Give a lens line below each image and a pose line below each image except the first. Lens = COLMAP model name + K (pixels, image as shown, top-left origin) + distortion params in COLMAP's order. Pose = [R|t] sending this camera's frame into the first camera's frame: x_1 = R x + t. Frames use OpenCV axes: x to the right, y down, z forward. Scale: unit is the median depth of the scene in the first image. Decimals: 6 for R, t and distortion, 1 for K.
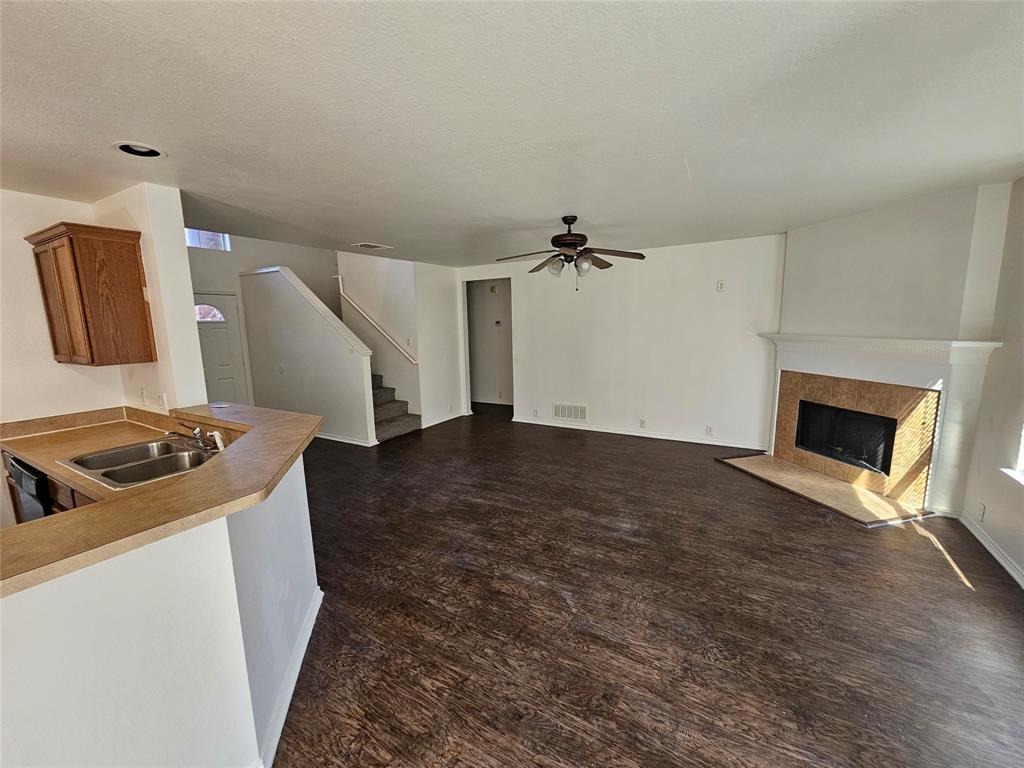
lens RADIAL K [[422.4, 0, 508.4], [0, 422.4, 387.4], [0, 0, 1]] dist [0.001784, -0.001522]
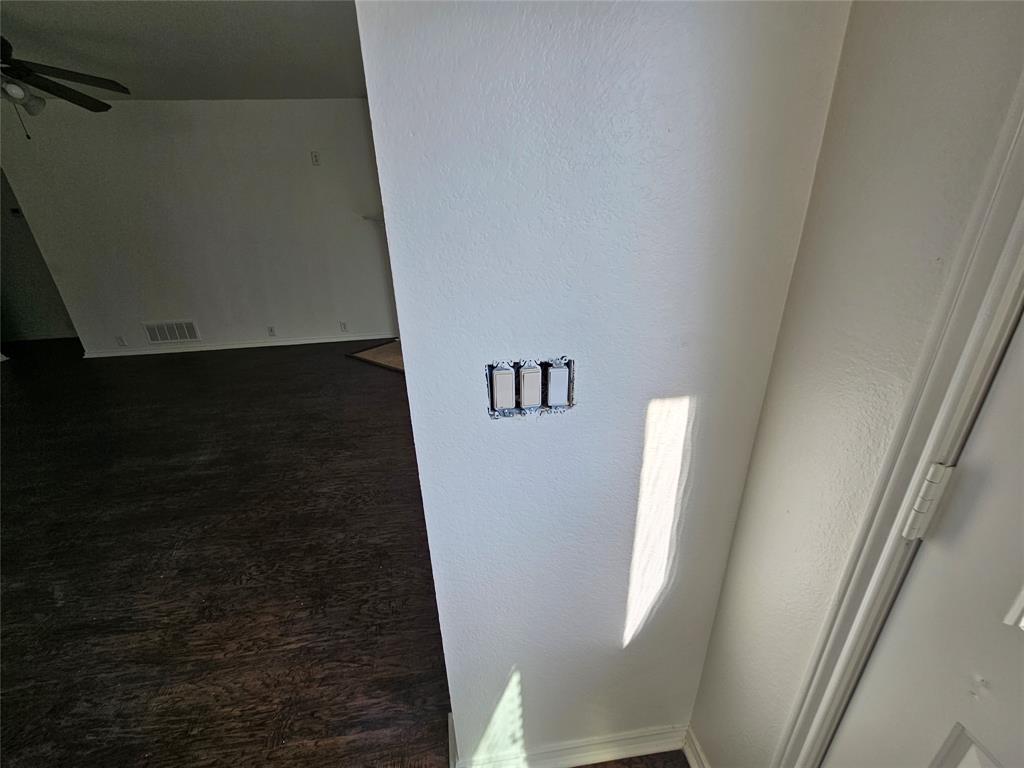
lens RADIAL K [[422.4, 0, 510.4], [0, 422.4, 392.8], [0, 0, 1]] dist [0.001784, -0.001522]
pose [[0.783215, -0.248652, 0.569866, 0.282172], [0.110832, 0.957704, 0.265553, 0.048989], [-0.611793, -0.144826, 0.777647, 0.012352]]
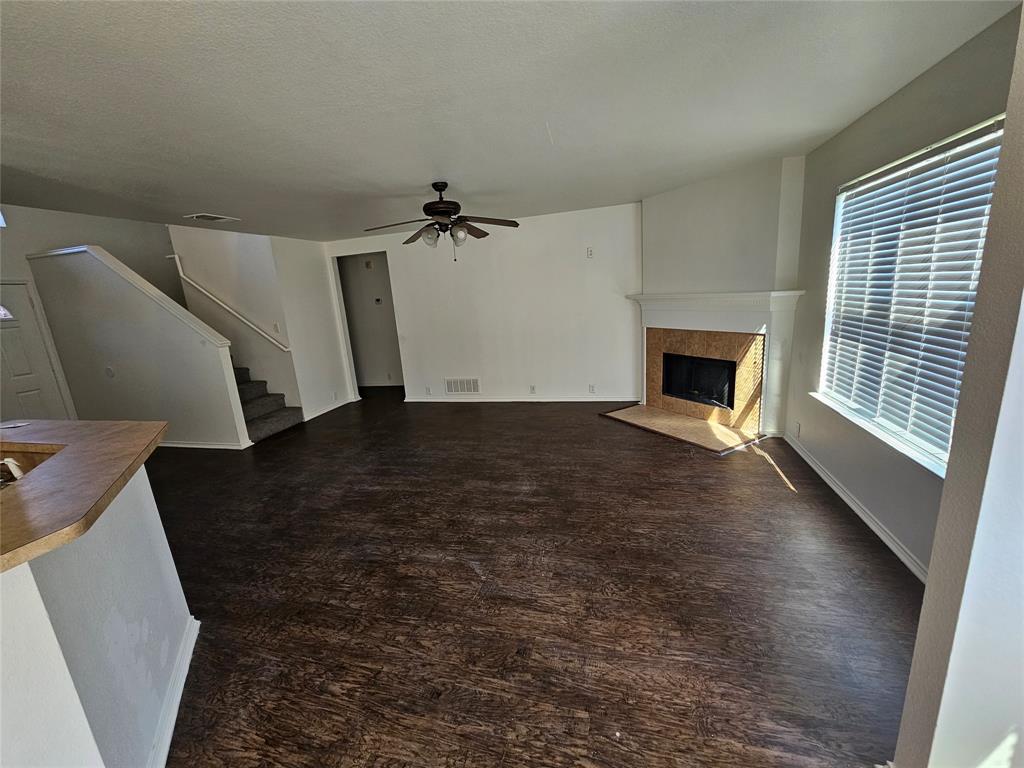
lens RADIAL K [[422.4, 0, 509.0], [0, 422.4, 386.6], [0, 0, 1]] dist [0.001784, -0.001522]
pose [[0.963371, -0.108770, 0.245122, 0.010725], [0.095048, 0.993204, 0.067166, 0.005365], [-0.250762, -0.041407, 0.967163, 0.014036]]
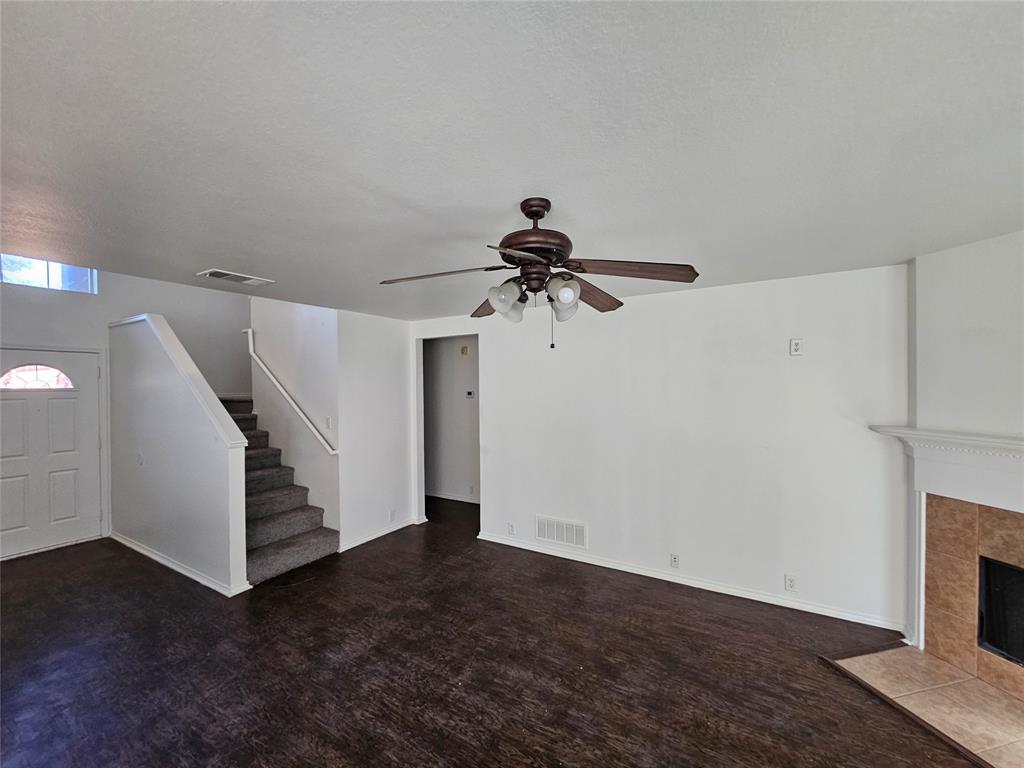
lens RADIAL K [[422.4, 0, 511.2], [0, 422.4, 387.4], [0, 0, 1]] dist [0.001784, -0.001522]
pose [[0.999874, 0.013572, -0.008230, 0.123772], [-0.014645, 0.988773, -0.148706, -0.115036], [0.006120, 0.148808, 0.988847, 0.544190]]
